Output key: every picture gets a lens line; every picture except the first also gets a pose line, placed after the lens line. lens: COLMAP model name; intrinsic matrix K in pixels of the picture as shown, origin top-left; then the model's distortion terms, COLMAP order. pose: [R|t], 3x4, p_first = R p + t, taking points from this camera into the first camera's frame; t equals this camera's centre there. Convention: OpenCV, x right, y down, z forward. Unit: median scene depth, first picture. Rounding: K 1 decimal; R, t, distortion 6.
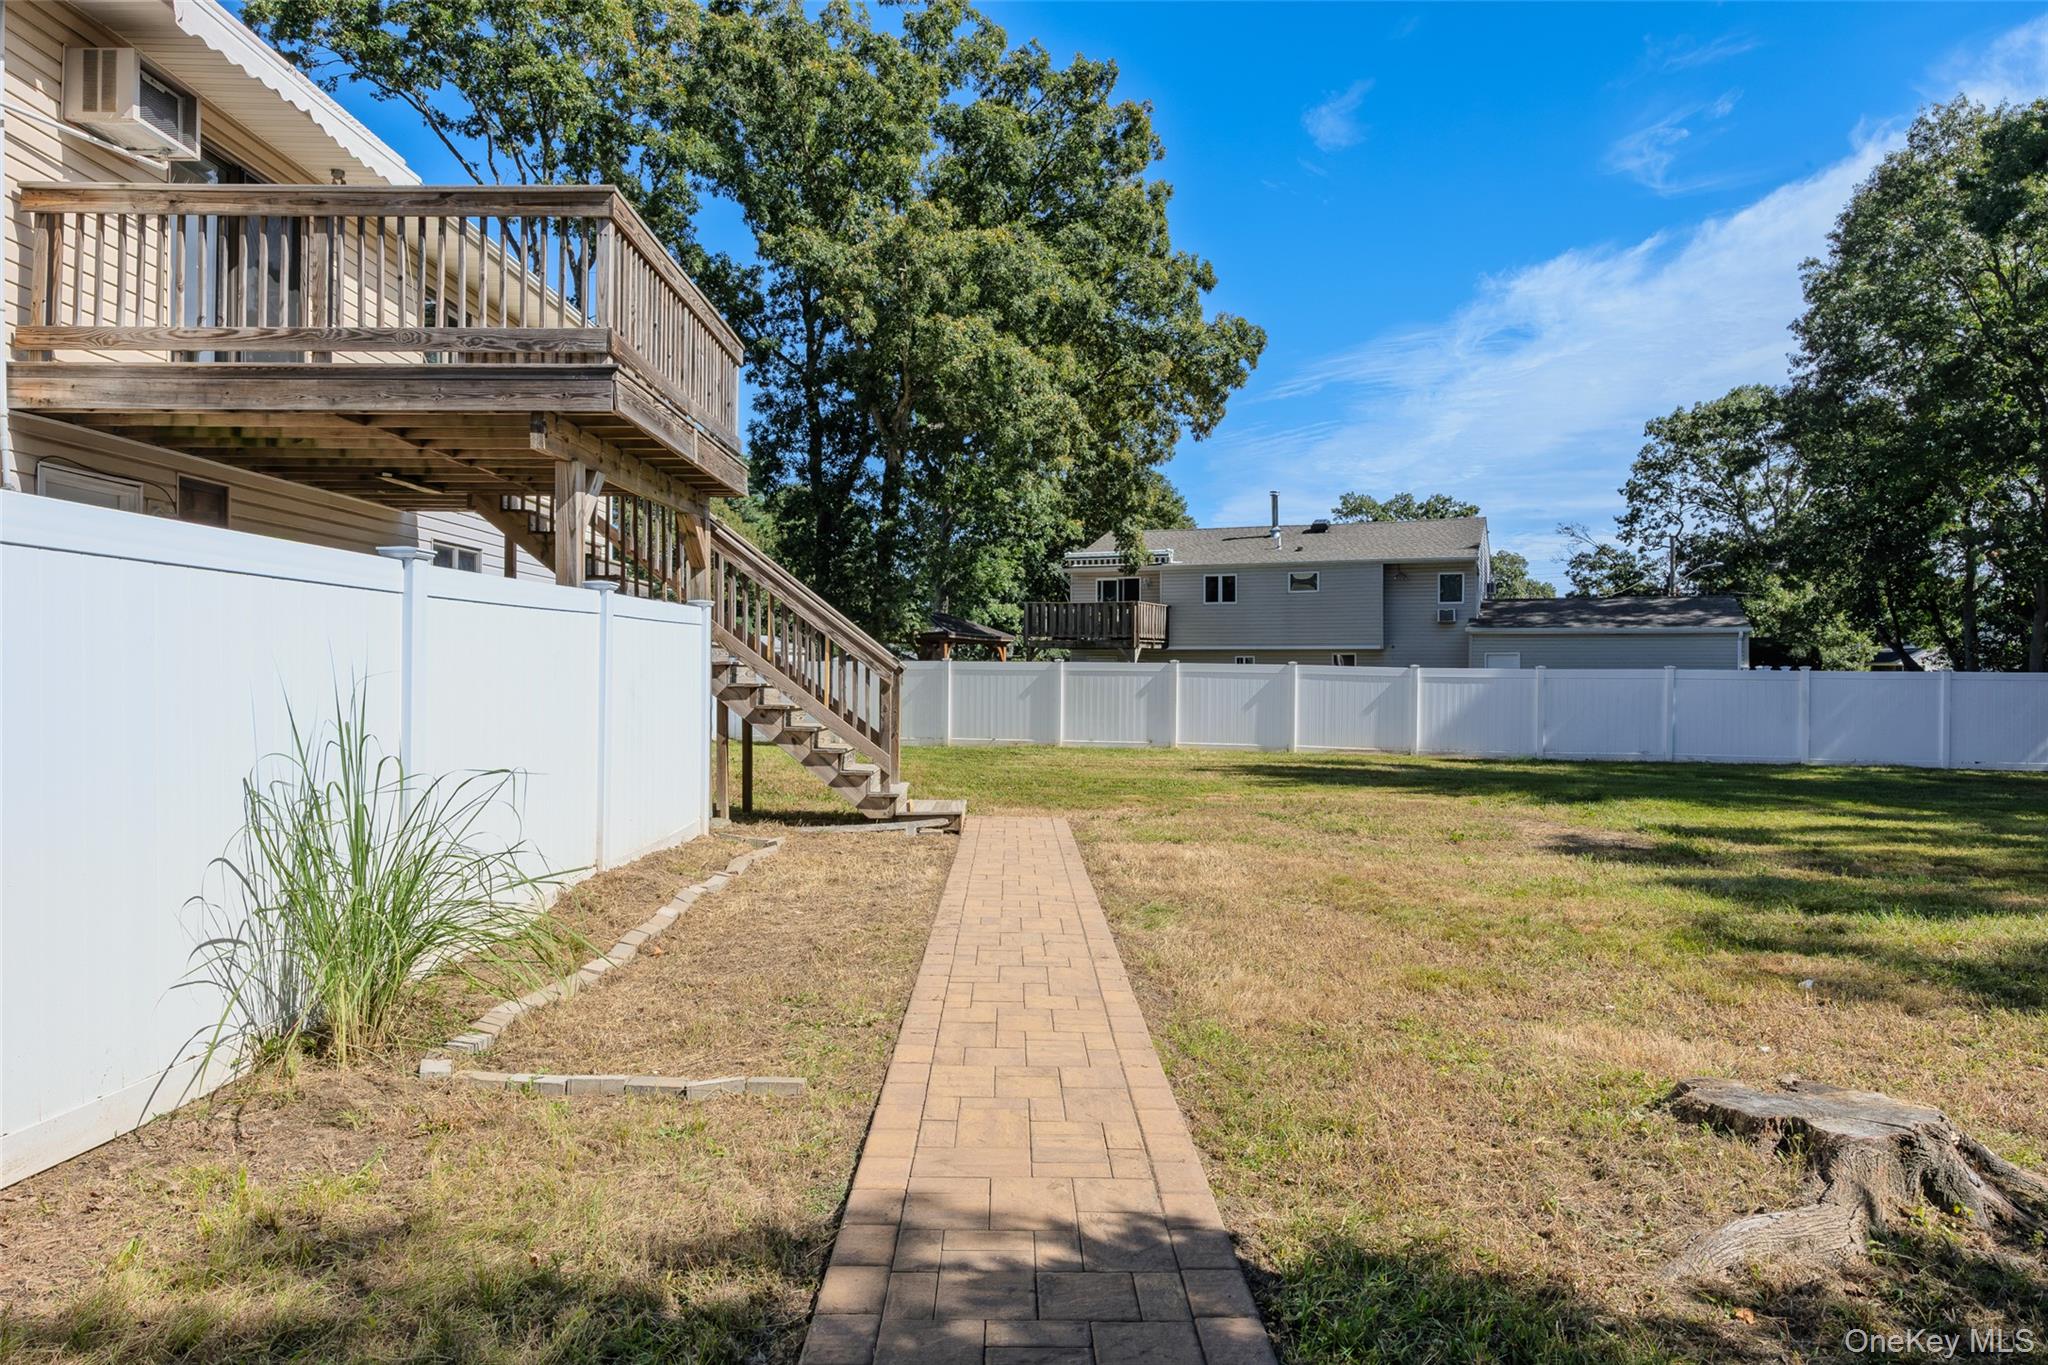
lens RADIAL K [[1356.5, 0, 1024.0], [0, 1356.5, 682.5], [0, 0, 1]] dist [-0.001437, -0.000632]
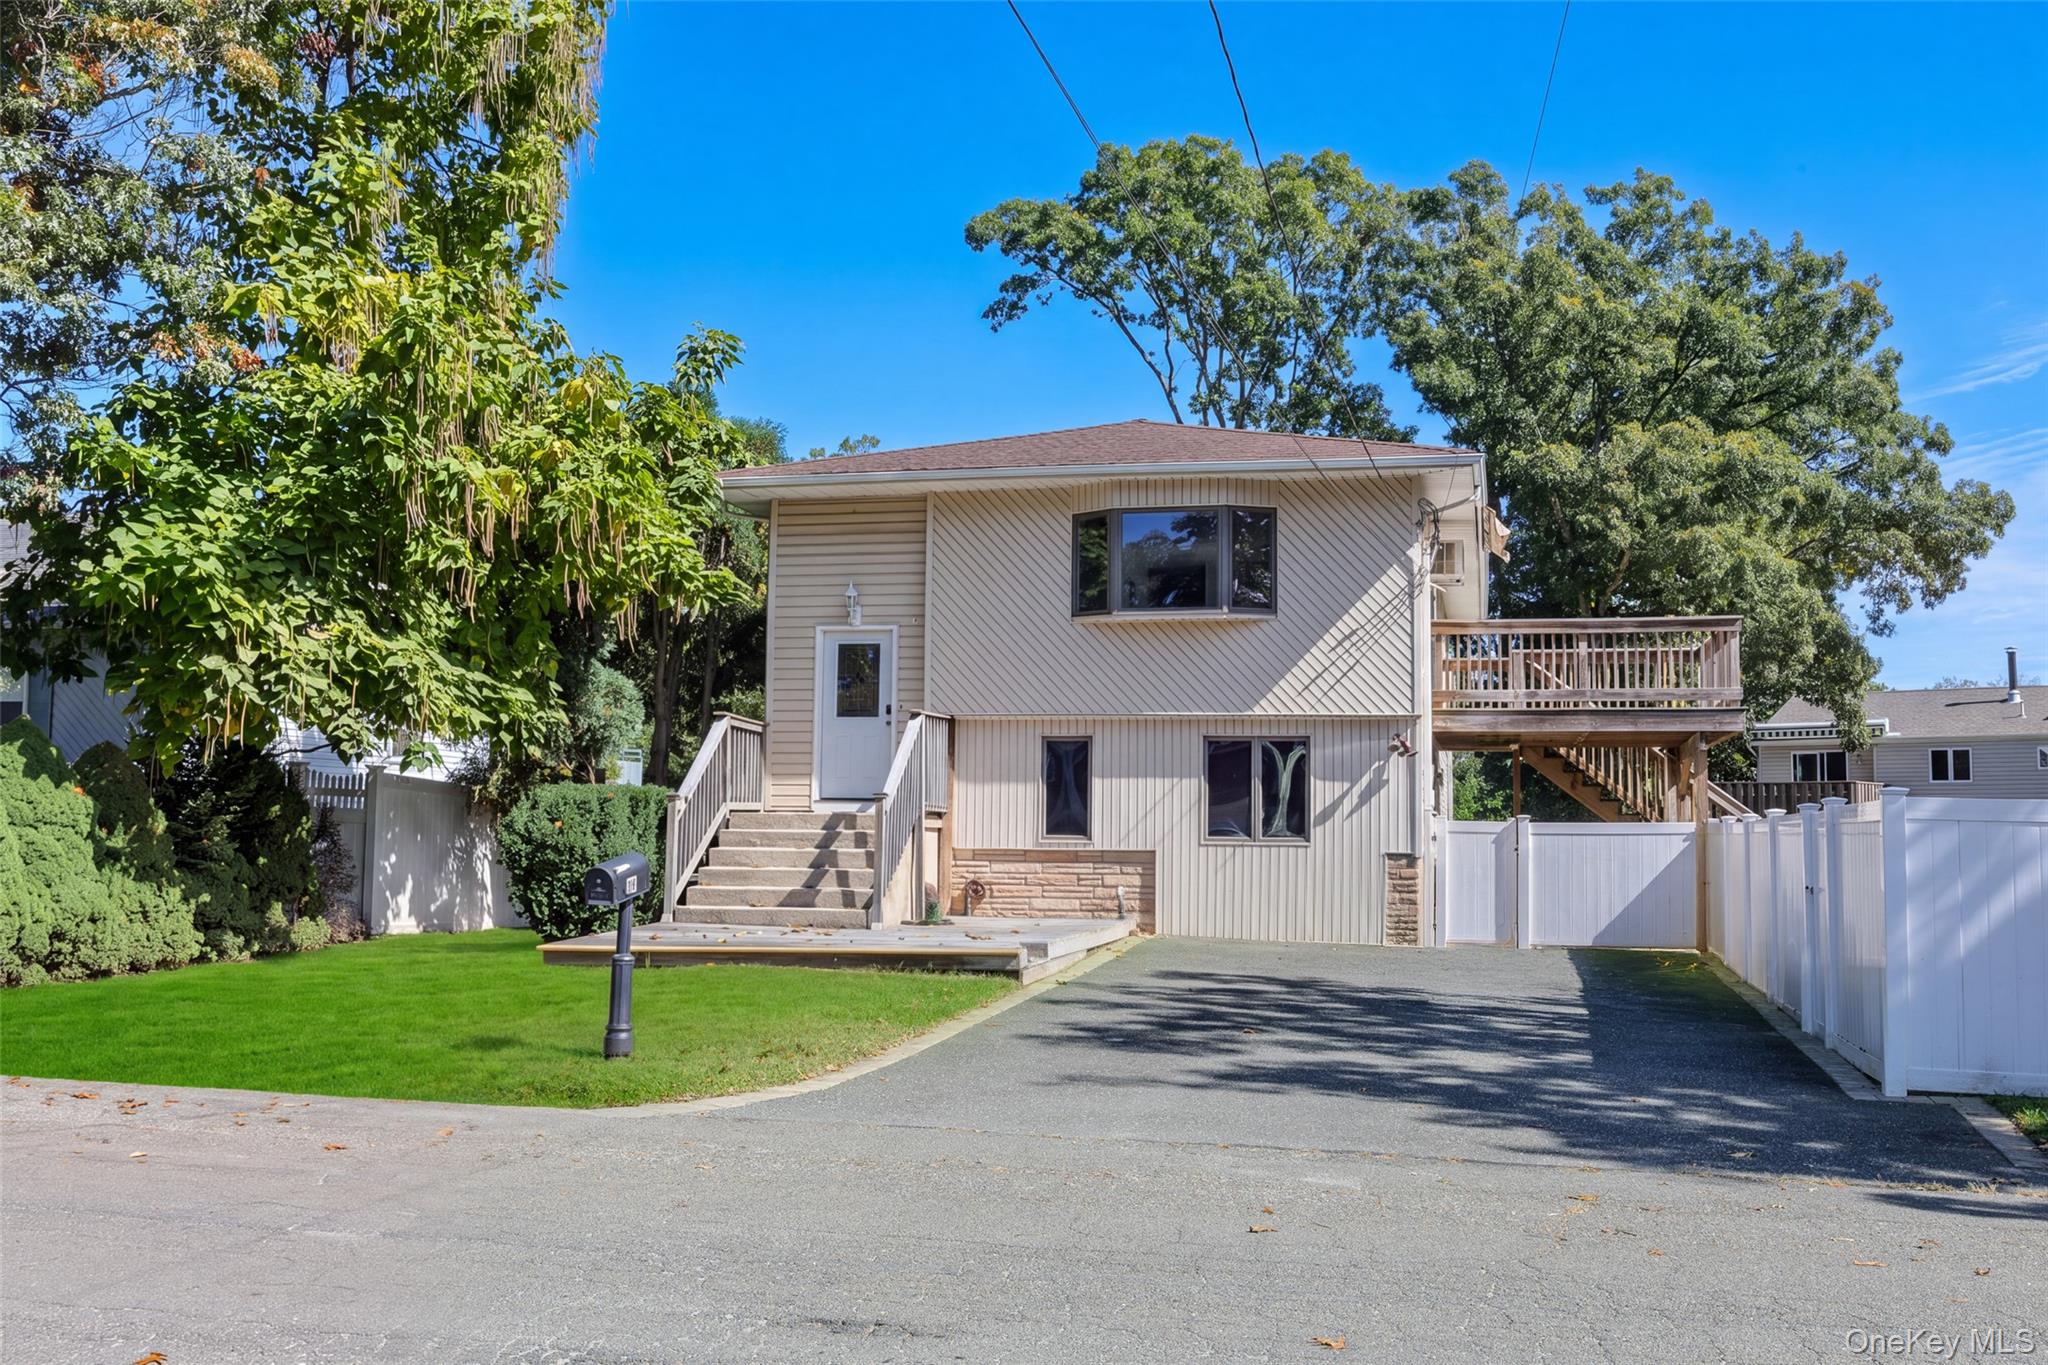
lens RADIAL K [[2088.0, 0, 1024.0], [0, 2088.0, 682.5], [0, 0, 1]] dist [0.003107, 0.003906]
pose [[0.970446, -0.014239, -0.240900, -0.134894], [-0.008526, 0.995612, -0.093193, 0.007737], [0.241170, 0.092493, 0.966065, -0.532786]]
